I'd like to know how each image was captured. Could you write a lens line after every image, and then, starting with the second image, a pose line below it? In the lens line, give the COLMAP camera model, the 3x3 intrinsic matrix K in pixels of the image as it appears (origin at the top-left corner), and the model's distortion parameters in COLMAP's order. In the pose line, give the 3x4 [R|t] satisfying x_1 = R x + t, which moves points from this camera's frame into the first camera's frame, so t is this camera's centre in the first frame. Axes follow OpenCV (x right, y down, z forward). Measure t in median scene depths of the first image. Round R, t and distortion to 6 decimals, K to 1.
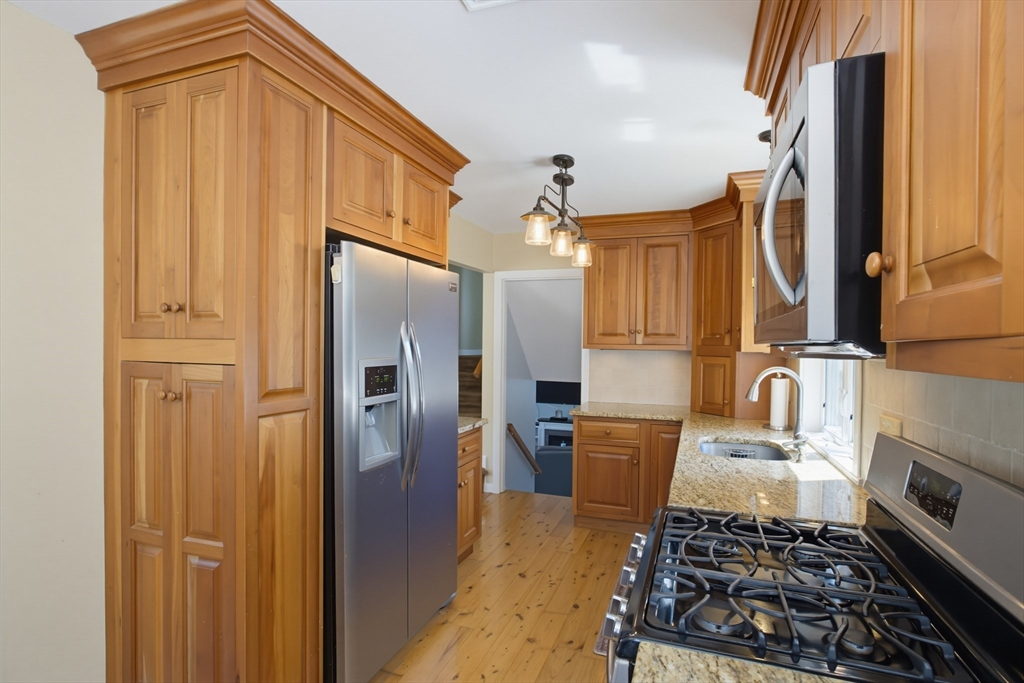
lens RADIAL K [[513.4, 0, 512.1], [0, 513.4, 354.8], [0, 0, 1]] dist [-0.029483, 0.002333]
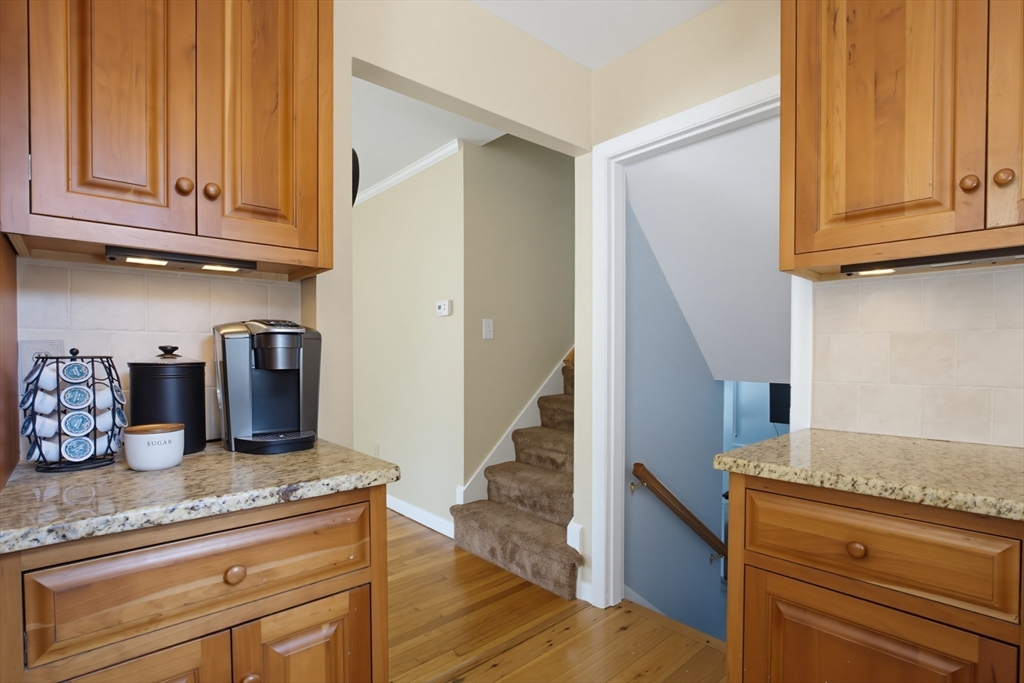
lens RADIAL K [[513.4, 0, 512.1], [0, 513.4, 354.8], [0, 0, 1]] dist [-0.029483, 0.002333]
pose [[0.887178, 0.005591, -0.461393, 0.138858], [-0.014753, 0.999759, -0.016254, 0.051534], [0.461191, 0.021227, 0.887047, 0.637927]]
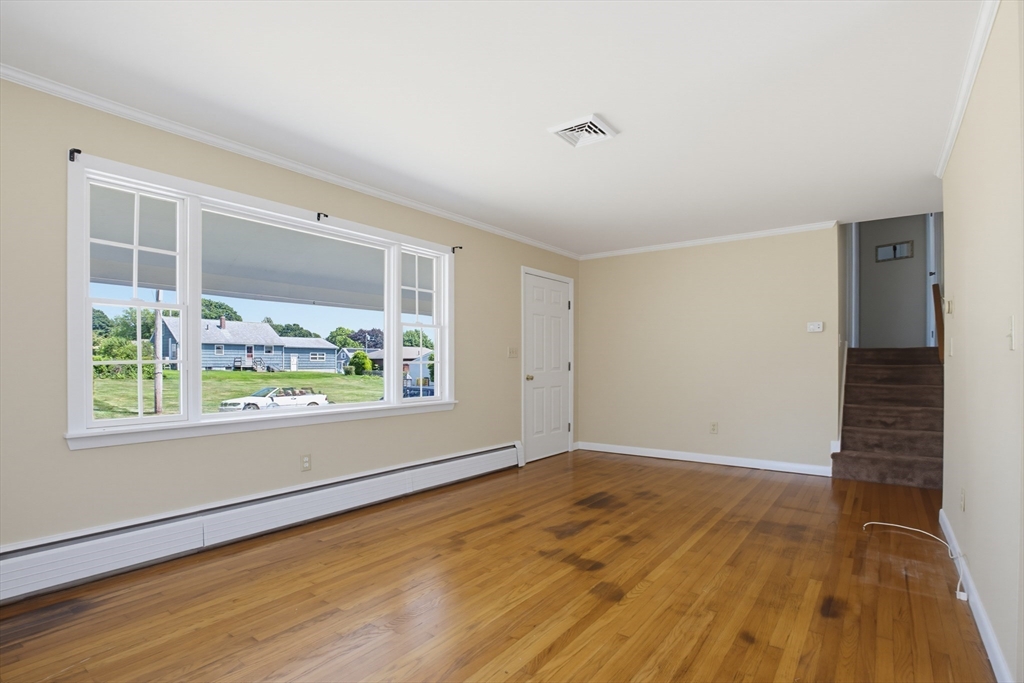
lens RADIAL K [[504.0, 0, 522.2], [0, 504.0, 365.3], [0, 0, 1]] dist [-0.045486, 0.013400]
pose [[0.957651, 0.007126, -0.287842, -0.701660], [-0.009680, 0.999925, -0.007451, 0.076863], [0.287768, 0.009922, 0.957649, -0.089545]]
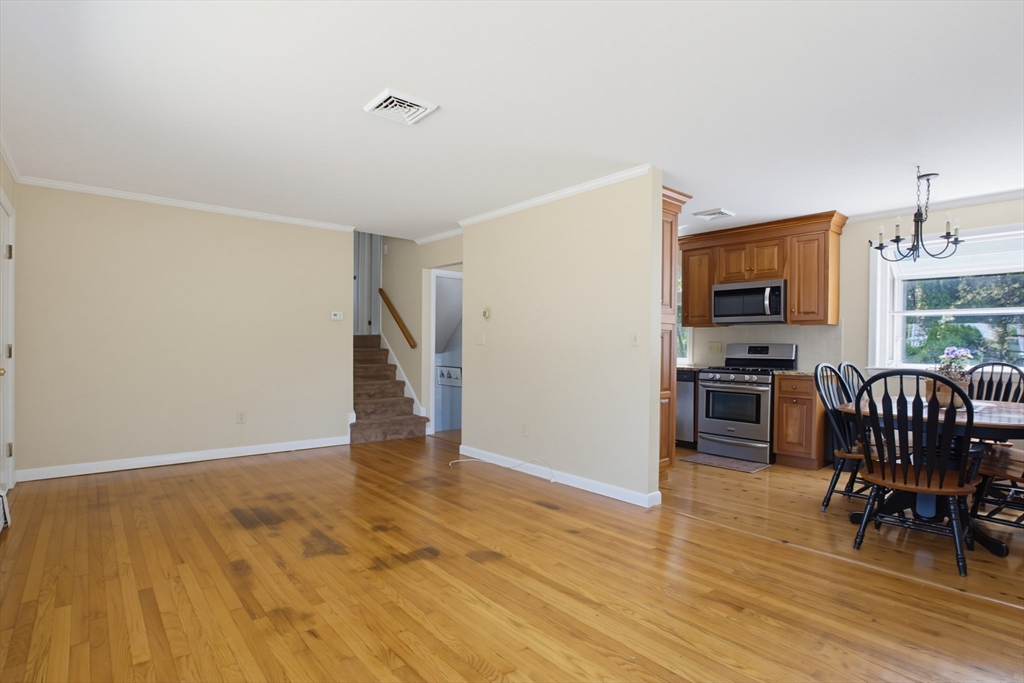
lens RADIAL K [[513.4, 0, 512.1], [0, 513.4, 354.8], [0, 0, 1]] dist [-0.029483, 0.002333]
pose [[0.506561, -0.004787, 0.862191, -1.372329], [0.000263, 0.999985, 0.005398, 0.068191], [-0.862204, -0.002508, 0.506555, 0.146552]]
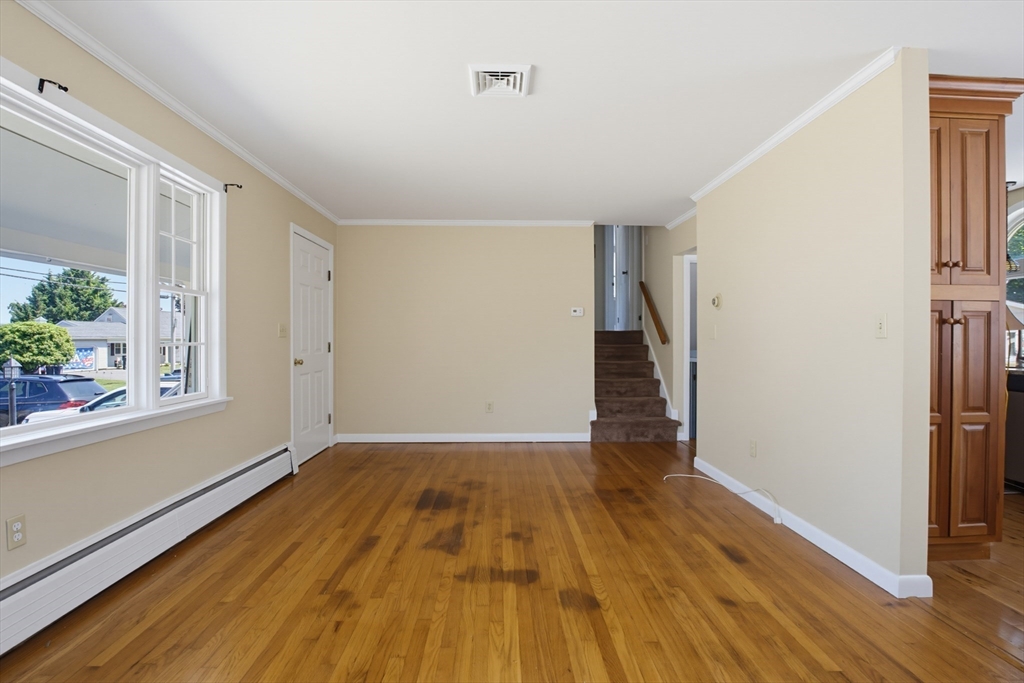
lens RADIAL K [[504.3, 0, 514.7], [0, 504.3, 344.8], [0, 0, 1]] dist [-0.052211, 0.020640]
pose [[0.932550, 0.002887, 0.361030, -1.046771], [0.000063, 0.999967, -0.008159, 0.070358], [-0.361042, 0.007631, 0.932518, 0.040728]]
